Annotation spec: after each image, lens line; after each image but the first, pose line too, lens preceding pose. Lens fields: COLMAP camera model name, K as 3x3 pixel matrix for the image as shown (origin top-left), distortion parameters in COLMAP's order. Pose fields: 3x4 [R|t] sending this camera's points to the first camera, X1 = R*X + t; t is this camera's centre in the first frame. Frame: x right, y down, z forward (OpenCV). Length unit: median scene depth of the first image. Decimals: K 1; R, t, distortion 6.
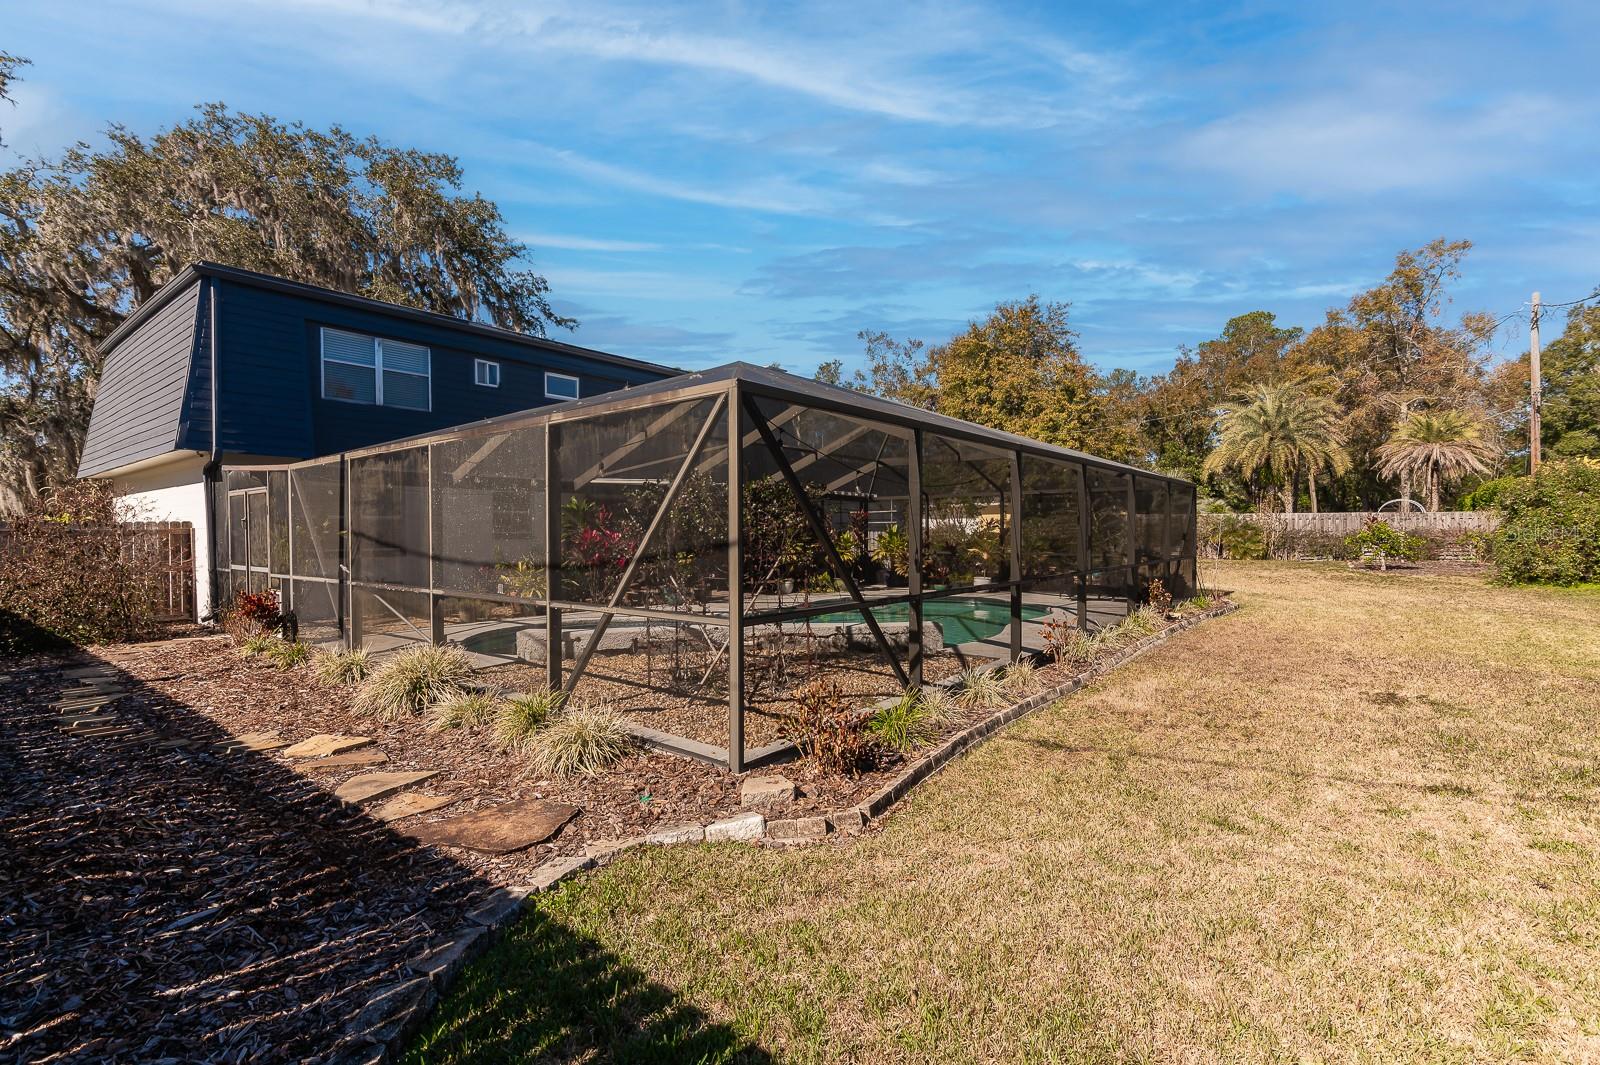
lens RADIAL K [[723.6, 0, 831.6], [0, 723.6, 546.9], [0, 0, 1]] dist [0.022096, -0.002537]
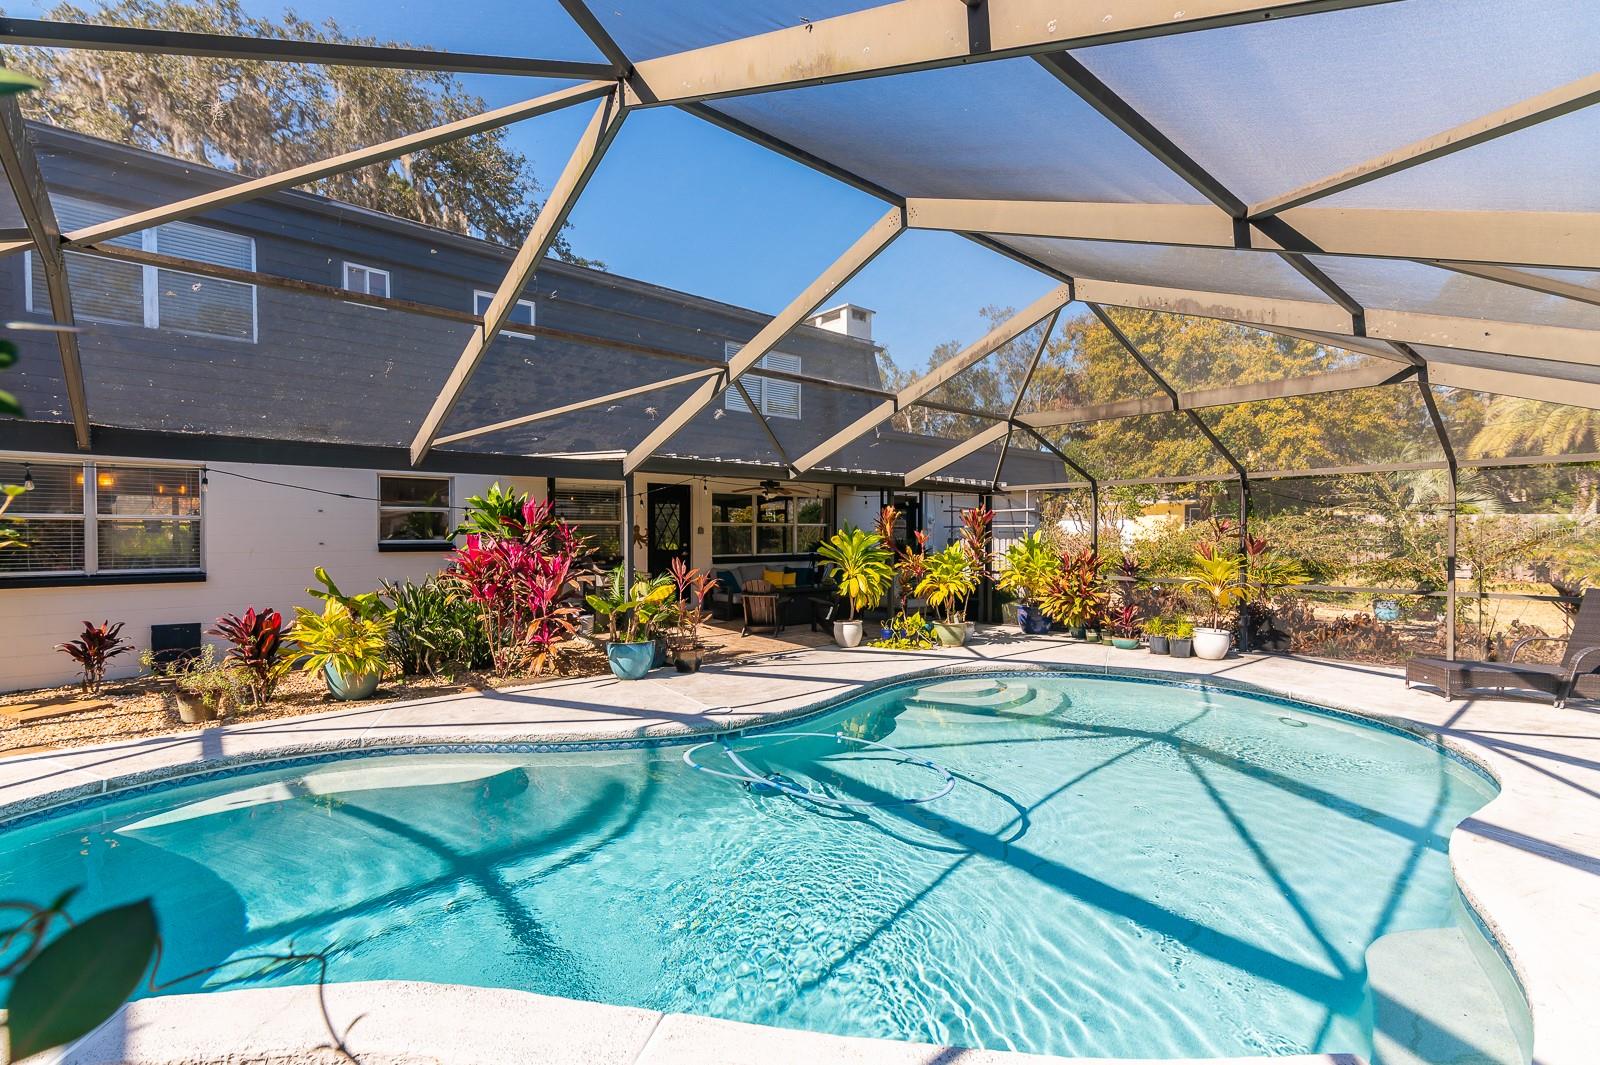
lens RADIAL K [[723.6, 0, 804.7], [0, 723.6, 525.6], [0, 0, 1]] dist [0.022096, -0.002537]
pose [[0.980002, 0.005463, -0.198913, 0.032284], [-0.011287, 0.999540, -0.028155, -0.030358], [0.198668, 0.029837, 0.979613, 0.715171]]
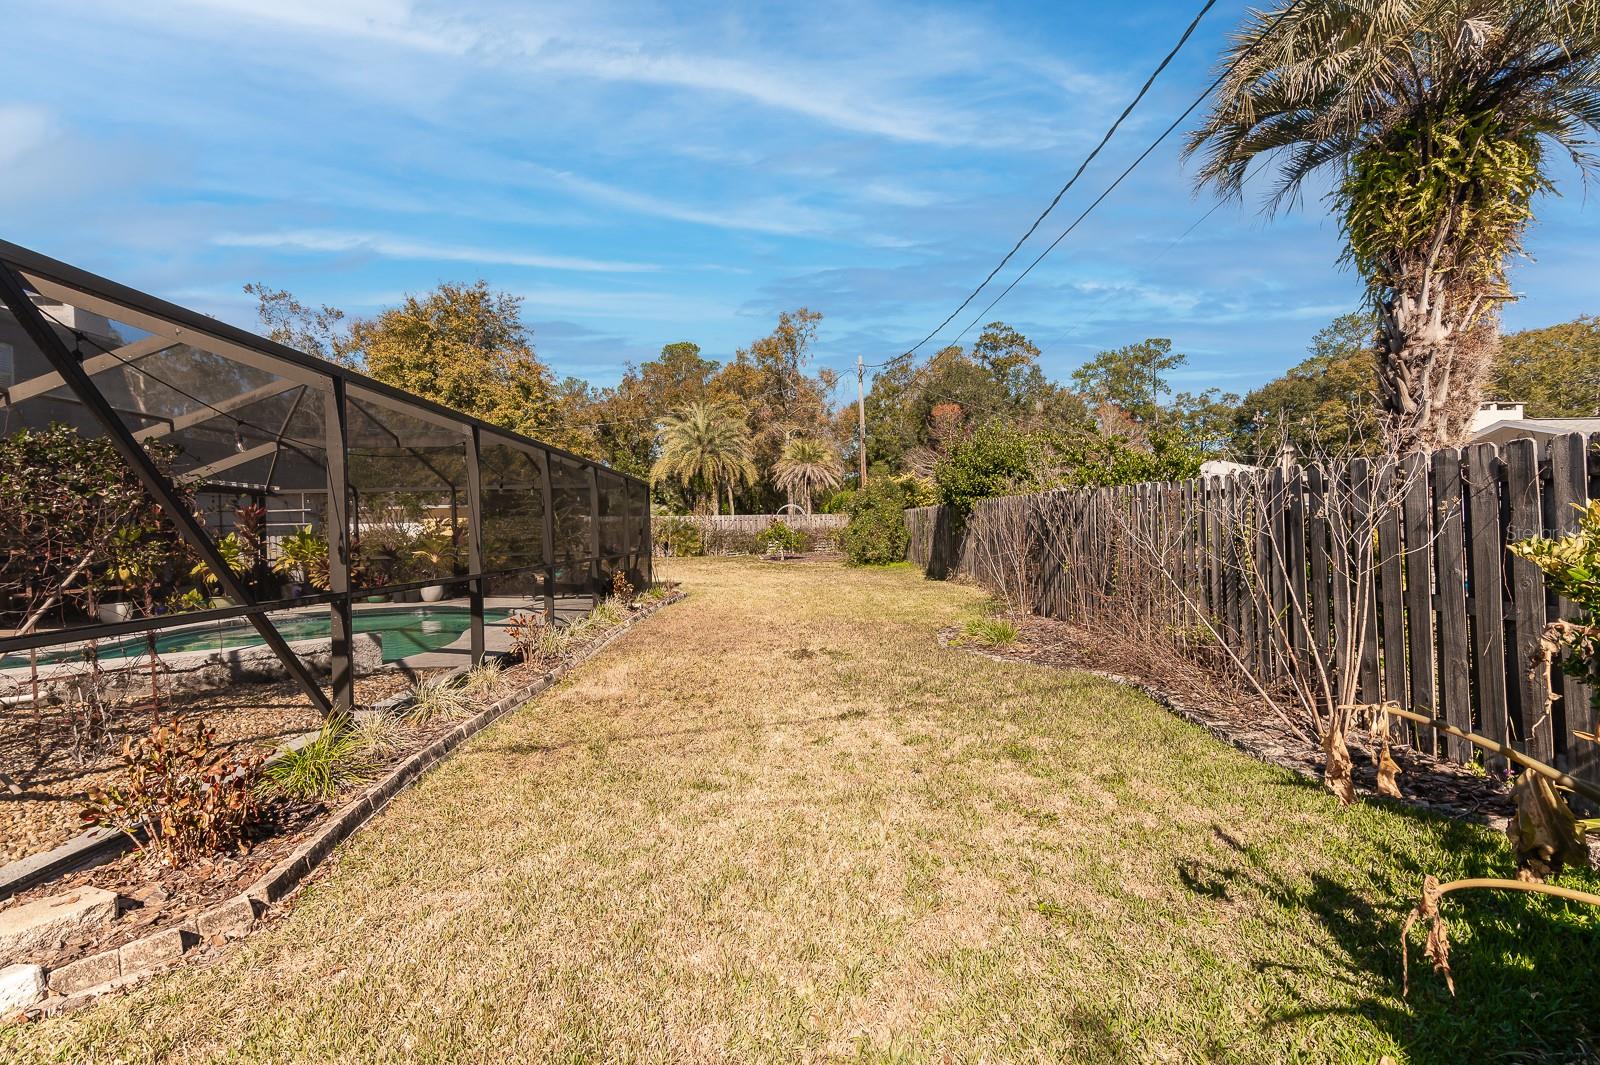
lens RADIAL K [[723.6, 0, 807.4], [0, 723.6, 527.1], [0, 0, 1]] dist [0.022096, -0.002537]
pose [[0.774035, -0.016228, 0.632935, 0.006284], [0.038793, 0.999009, -0.021828, 0.022792], [-0.631953, 0.041449, 0.773898, 0.053003]]
